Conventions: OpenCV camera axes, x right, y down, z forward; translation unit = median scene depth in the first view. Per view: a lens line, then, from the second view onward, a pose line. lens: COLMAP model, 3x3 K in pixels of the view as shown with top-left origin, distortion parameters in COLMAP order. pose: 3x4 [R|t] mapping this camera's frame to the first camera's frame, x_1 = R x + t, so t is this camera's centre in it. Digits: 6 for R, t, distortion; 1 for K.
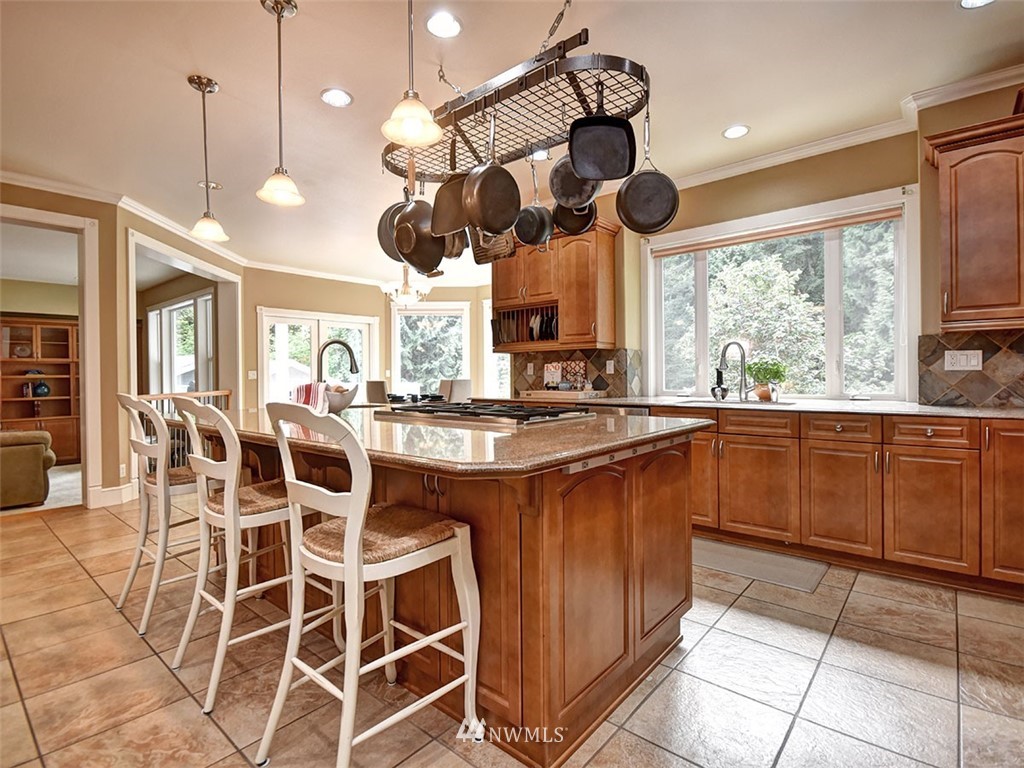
lens RADIAL K [[515.5, 0, 473.7], [0, 515.5, 381.5], [0, 0, 1]] dist [-0.000682, -0.000526]
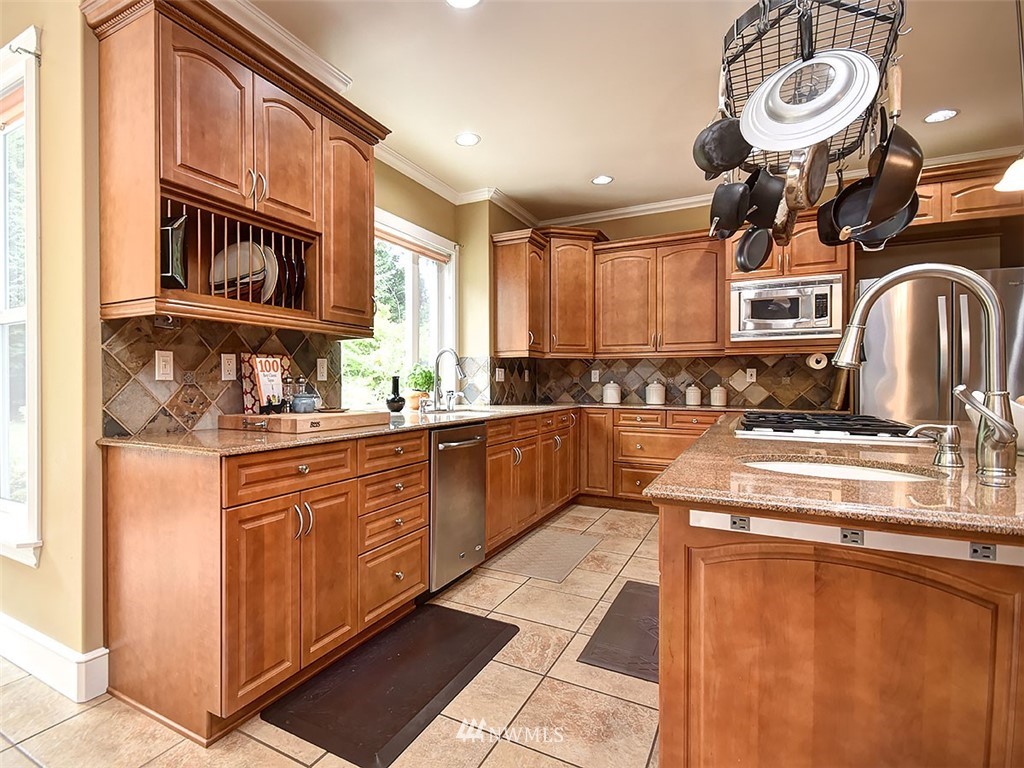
lens RADIAL K [[515.5, 0, 473.7], [0, 515.5, 381.5], [0, 0, 1]] dist [-0.000682, -0.000526]
pose [[-0.226889, 0.026226, 0.973567, -0.375786], [0.035897, 0.999183, -0.018551, 0.003431], [-0.973259, 0.030739, -0.227645, 0.995748]]
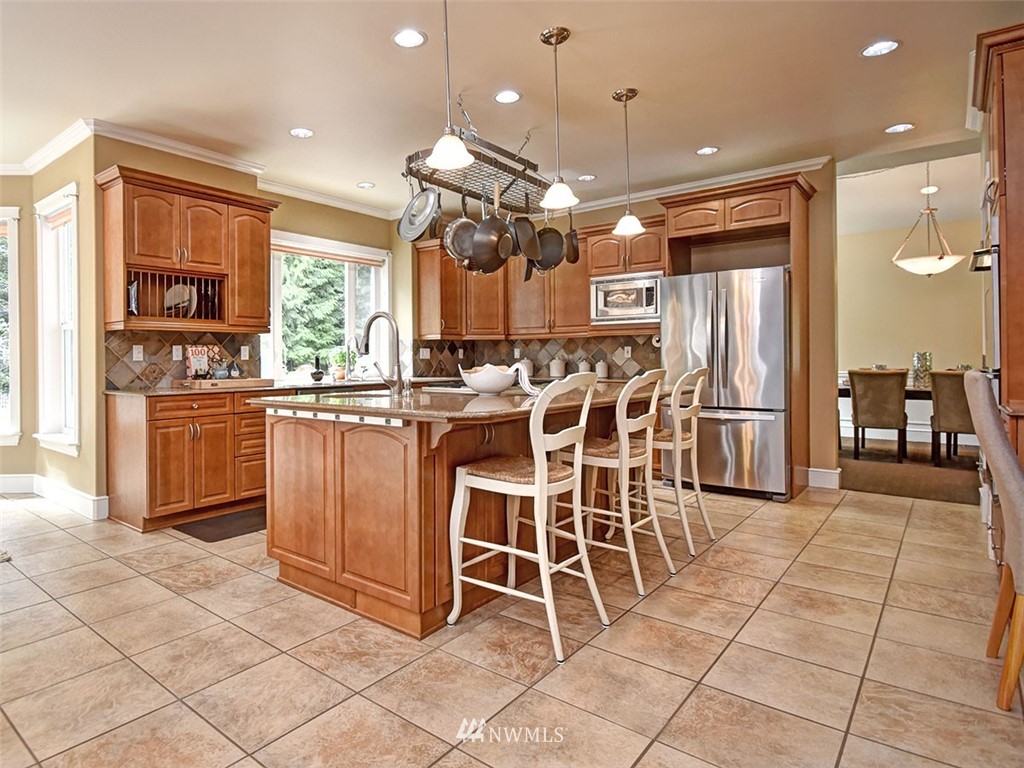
lens RADIAL K [[574.0, 0, 473.1], [0, 574.0, 353.8], [0, 0, 1]] dist [-0.001073, -0.000043]
pose [[-0.065307, 0.032643, 0.997331, -0.855133], [0.039884, 0.998752, -0.030077, 0.023133], [-0.997068, 0.037814, -0.066527, 0.668043]]
